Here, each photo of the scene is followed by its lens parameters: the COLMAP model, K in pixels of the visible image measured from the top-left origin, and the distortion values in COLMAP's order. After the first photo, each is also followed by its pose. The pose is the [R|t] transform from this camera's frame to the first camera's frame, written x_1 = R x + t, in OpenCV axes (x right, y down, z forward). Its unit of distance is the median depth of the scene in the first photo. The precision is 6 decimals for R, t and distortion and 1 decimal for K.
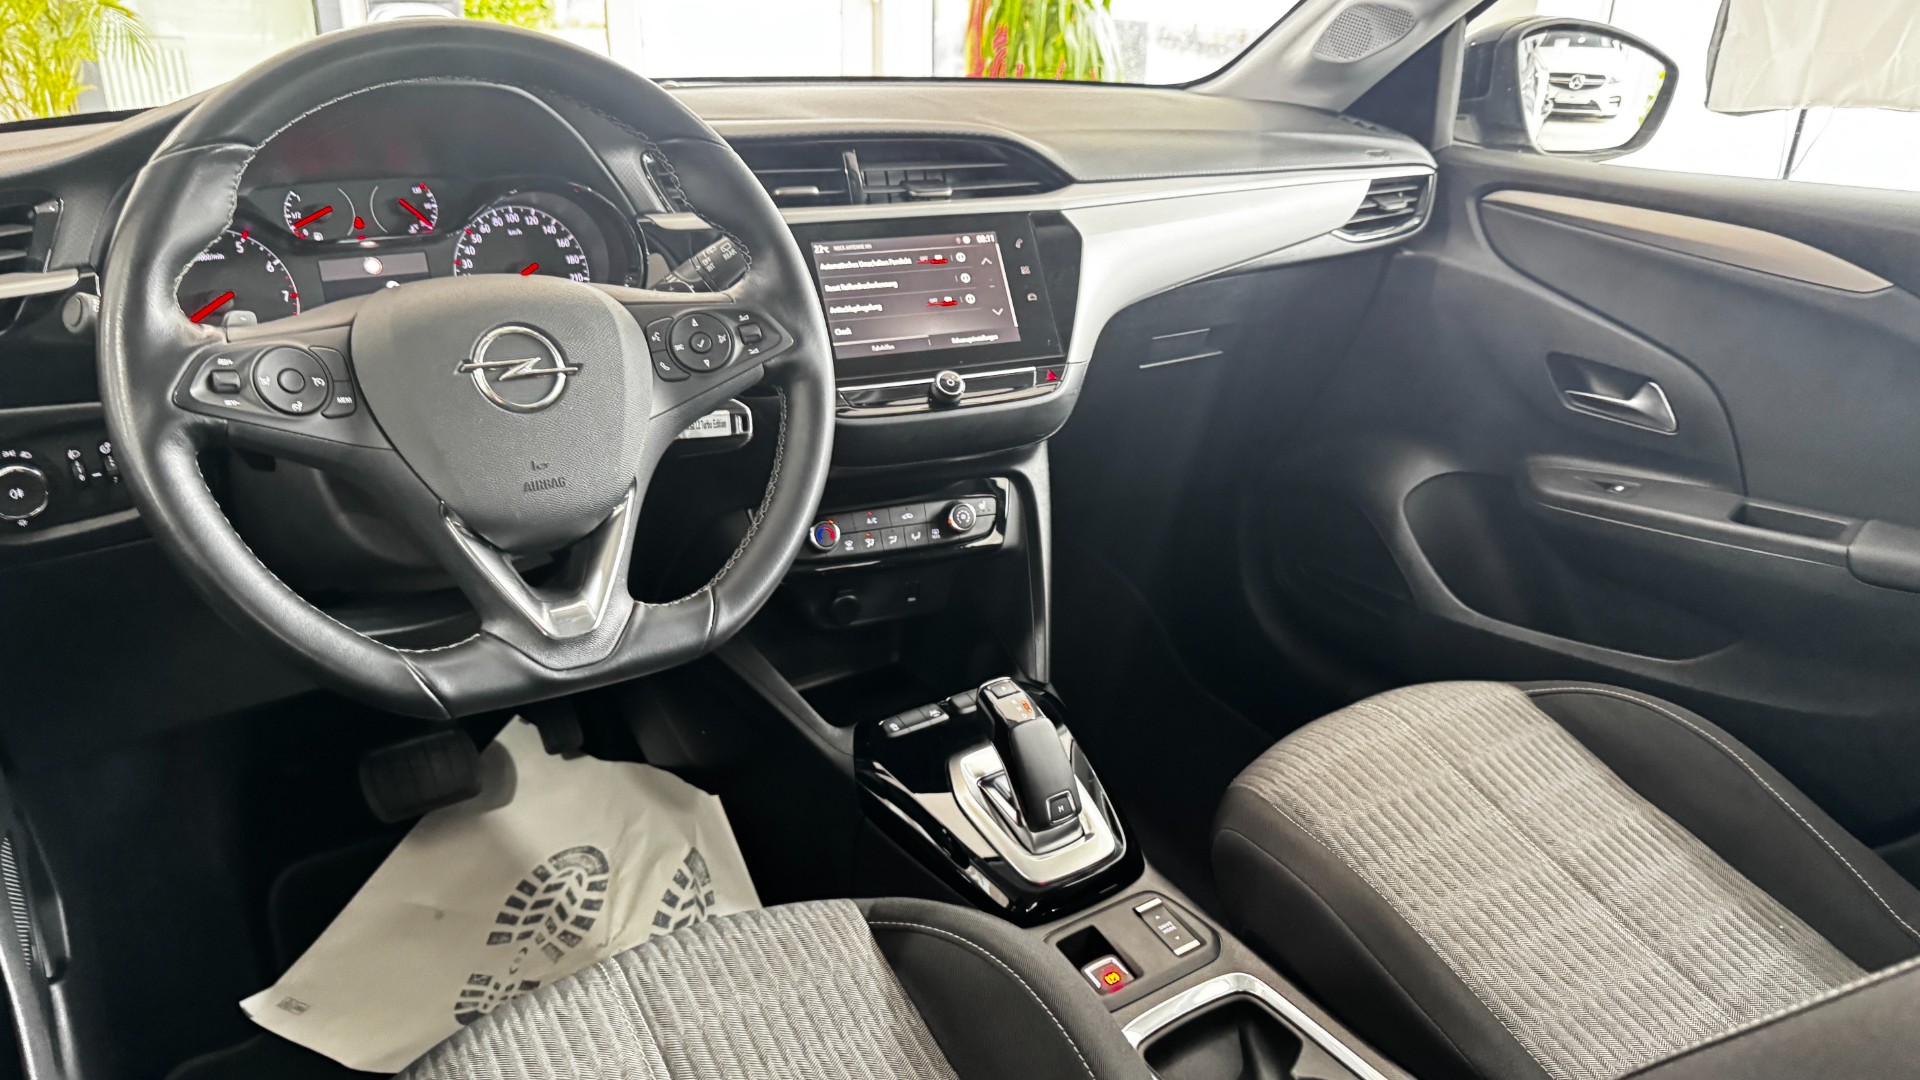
lens RADIAL K [[1376.1, 0, 966.9], [0, 1376.1, 537.7], [0, 0, 1]] dist [0.128059, -0.215501]
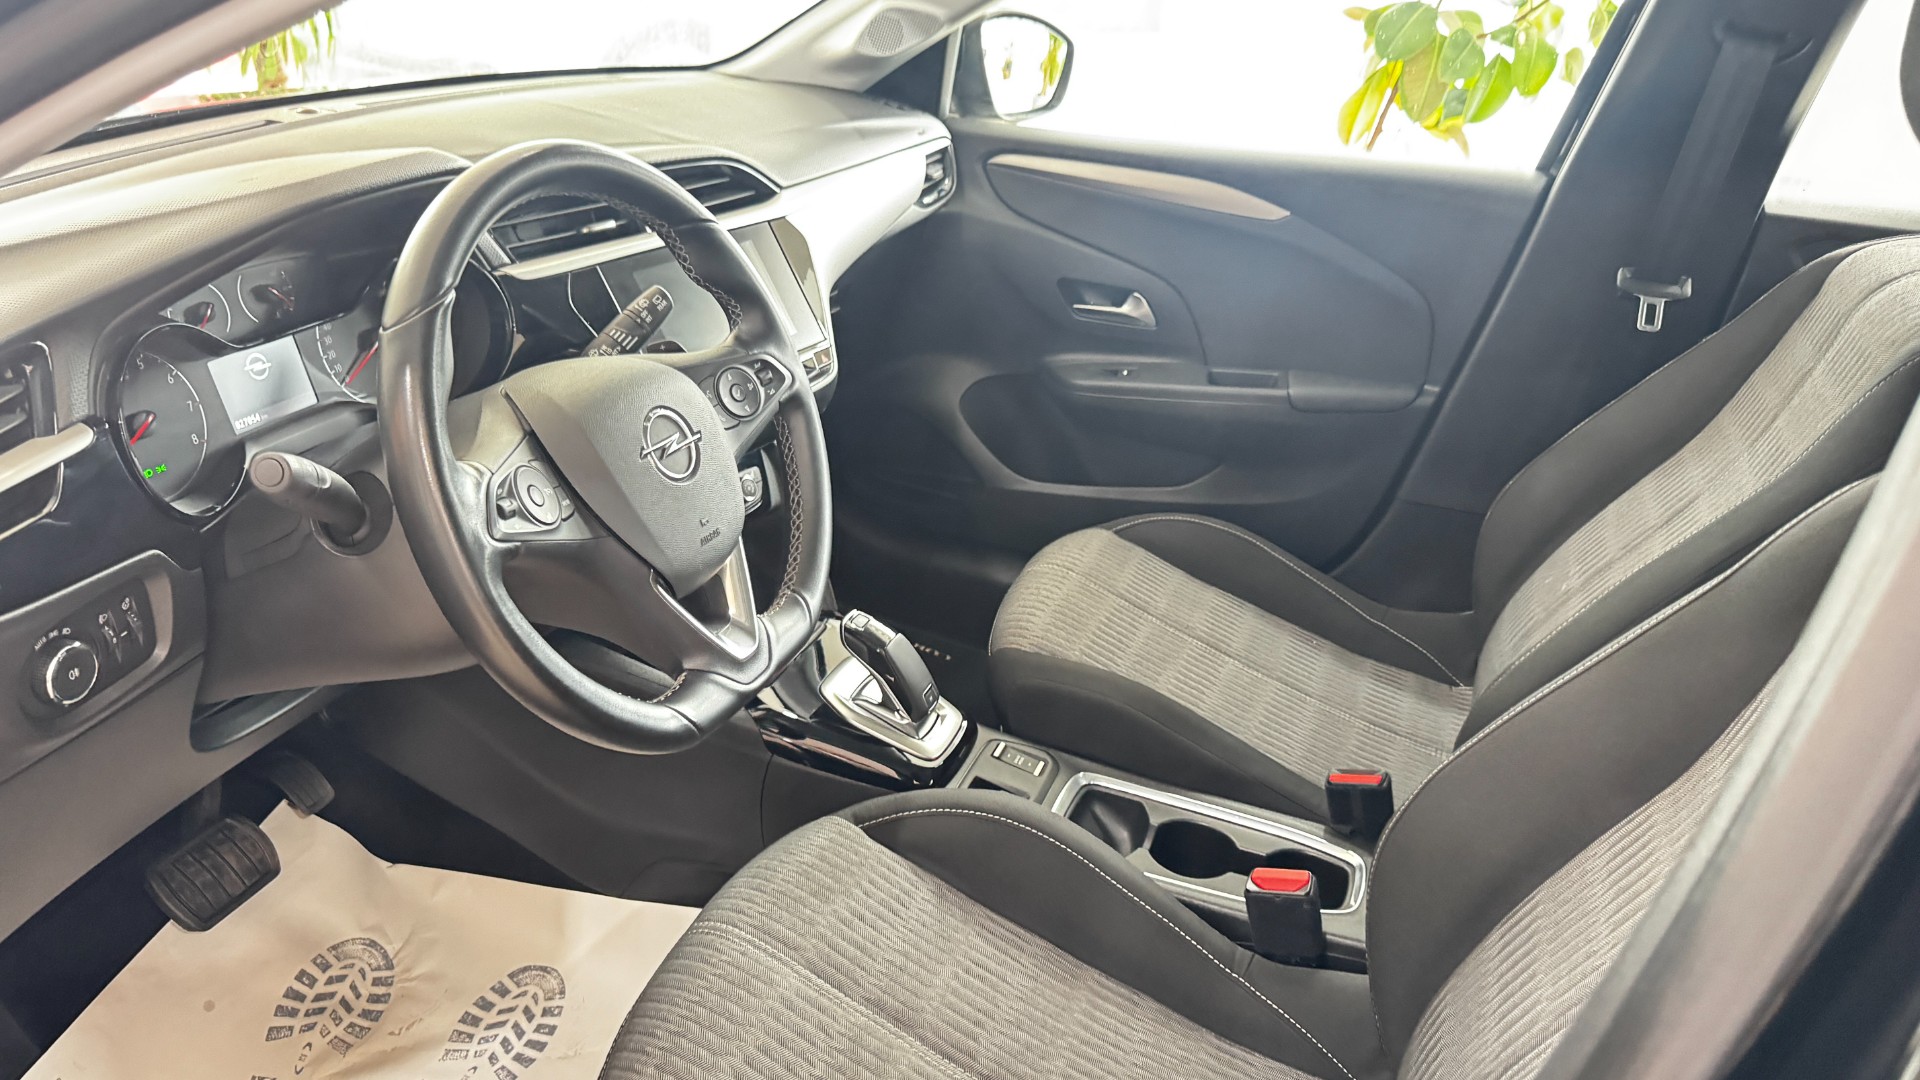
lens RADIAL K [[1376.1, 0, 966.9], [0, 1376.1, 537.7], [0, 0, 1]] dist [0.128059, -0.215501]
pose [[0.819501, -0.220348, 0.529023, -0.523272], [0.173793, 0.975210, 0.136972, -0.112813], [-0.546090, -0.020308, 0.837480, -0.076376]]
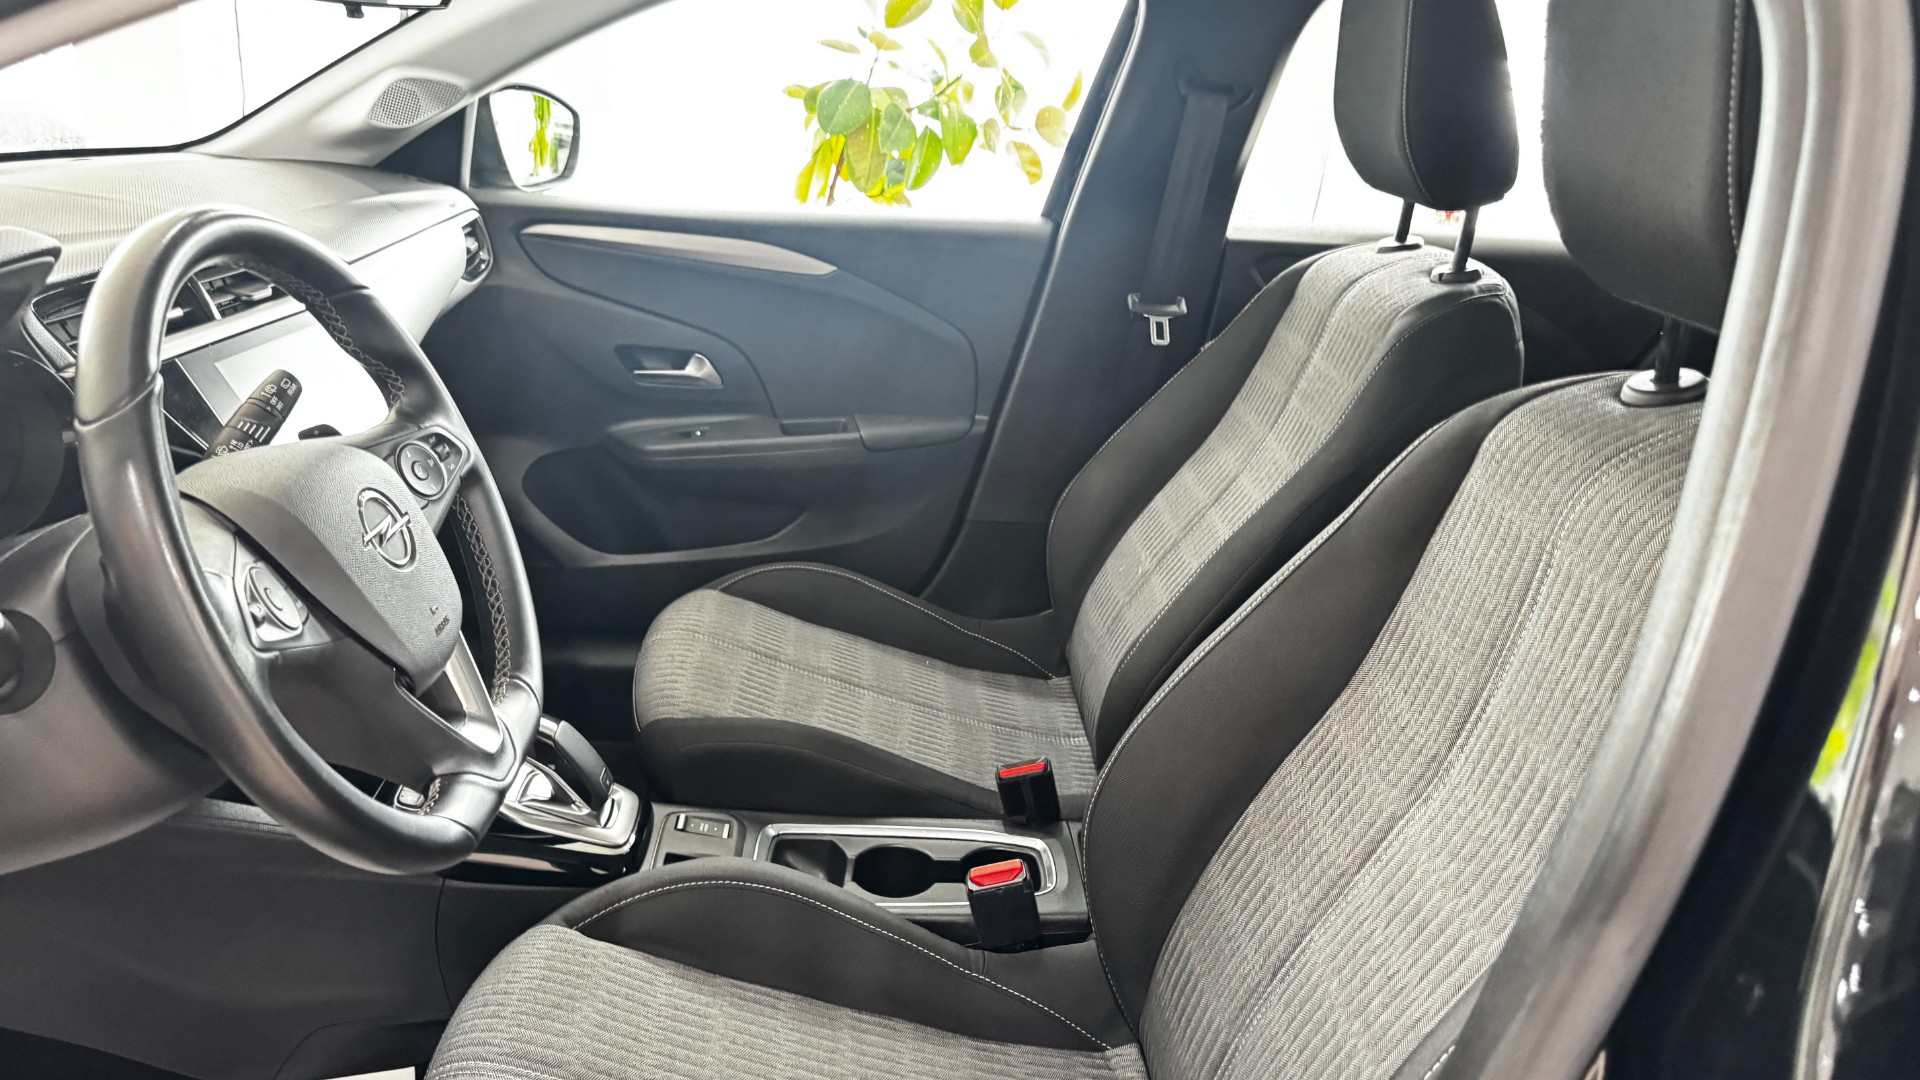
lens RADIAL K [[1370.7, 0, 960.0], [0, 1370.7, 540.0], [0, 0, 1]] dist [0.155262, -0.385494]
pose [[0.513845, -0.288510, 0.807914, -0.661429], [0.263173, 0.949358, 0.171639, -0.125738], [-0.816519, 0.124425, 0.563751, 0.041871]]
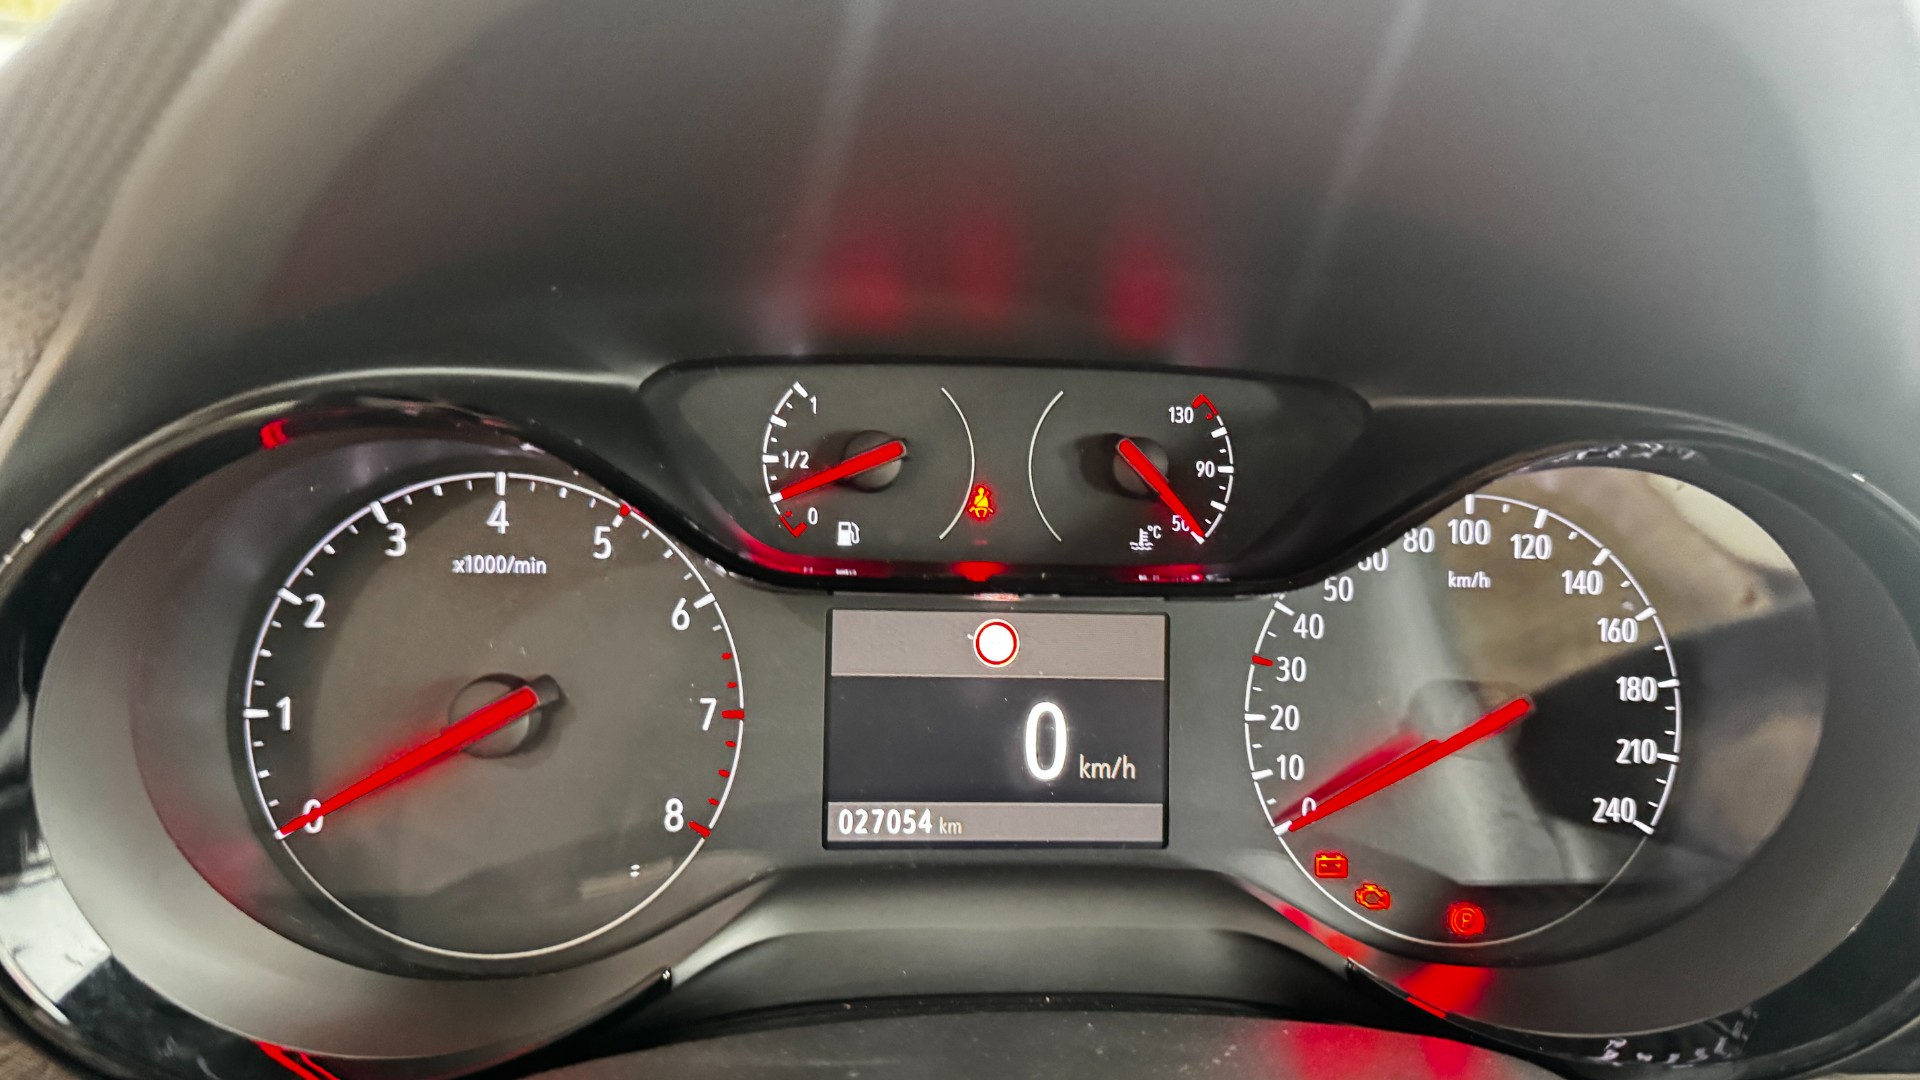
lens RADIAL K [[1370.7, 0, 960.0], [0, 1370.7, 540.0], [0, 0, 1]] dist [0.155262, -0.385494]
pose [[0.869374, 0.147942, -0.471489, -0.277100], [-0.211532, 0.973710, -0.084516, -0.177802], [0.446590, 0.173211, 0.877813, 0.689015]]
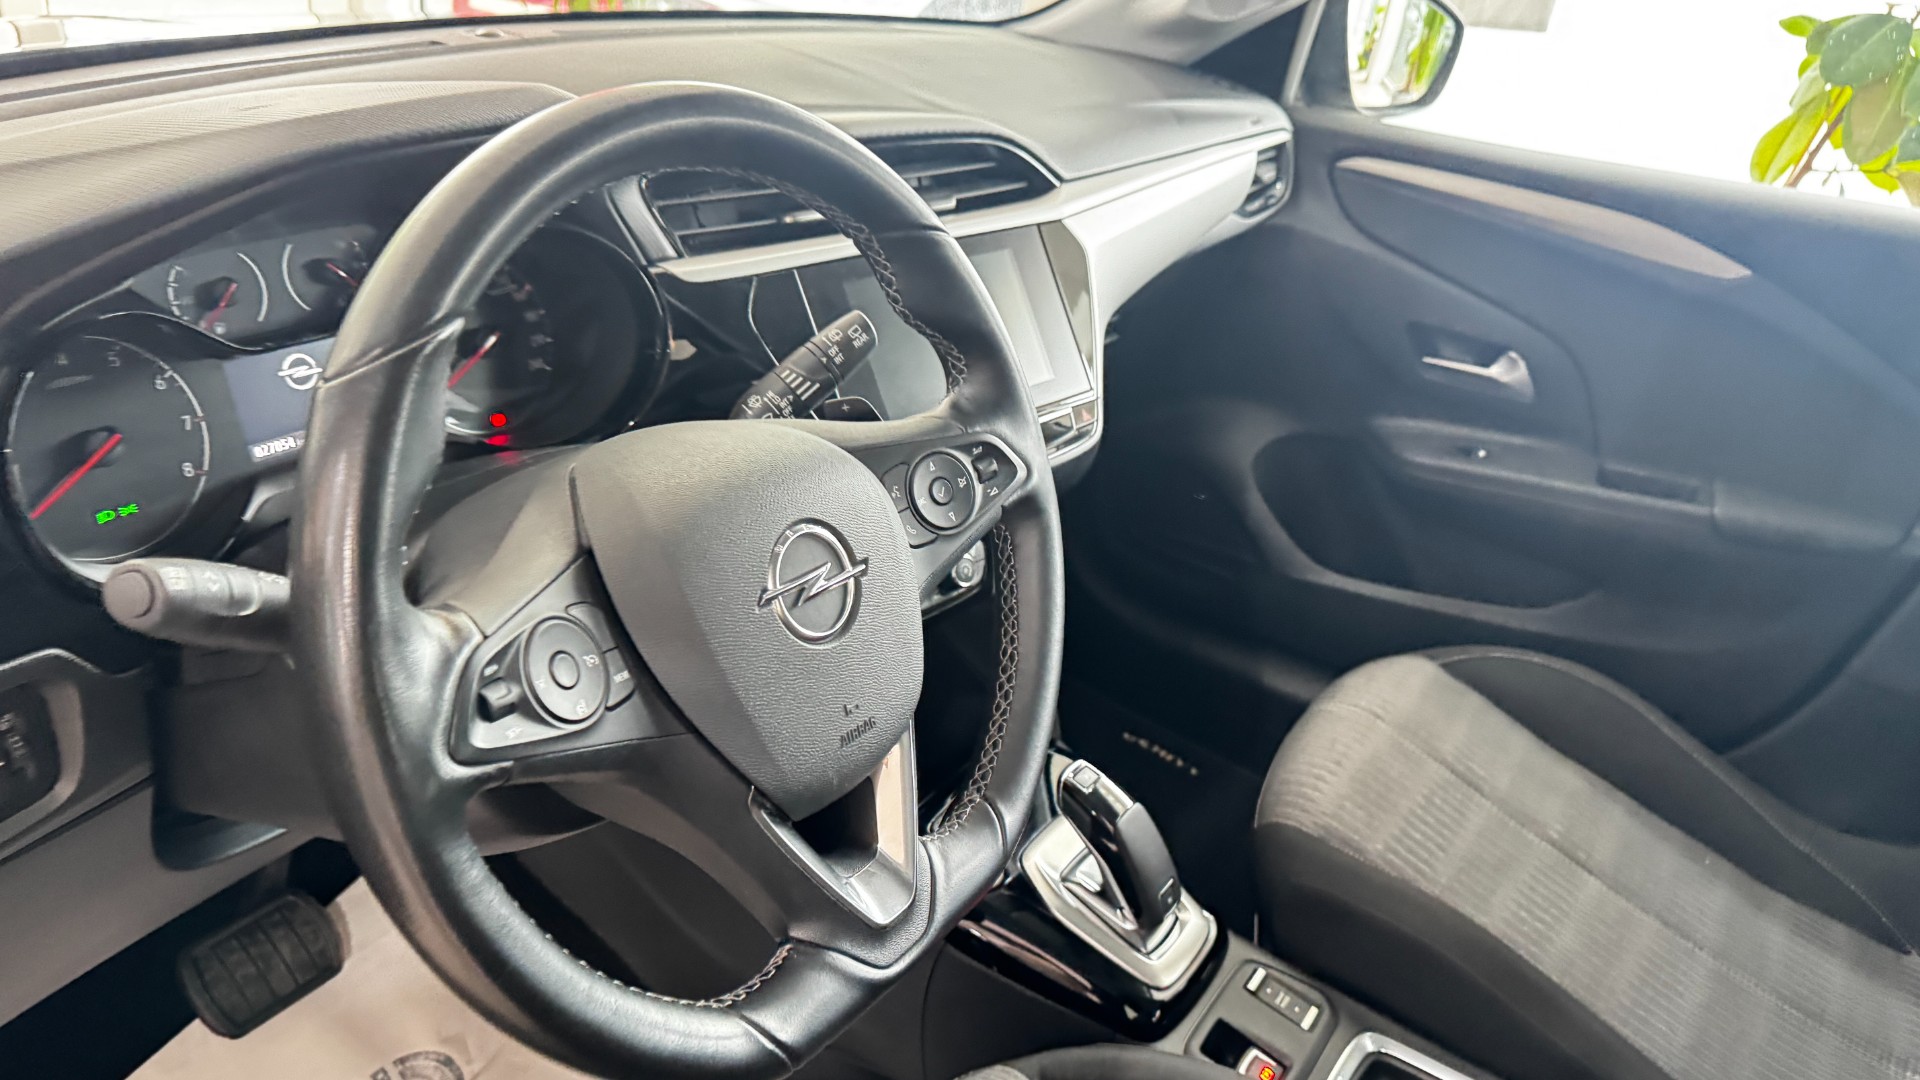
lens RADIAL K [[1376.1, 0, 966.9], [0, 1376.1, 537.7], [0, 0, 1]] dist [0.128059, -0.215501]
pose [[0.923773, -0.108013, 0.367393, -0.356886], [0.066140, 0.989981, 0.124752, -0.161043], [-0.377187, -0.090943, 0.921661, 0.211454]]
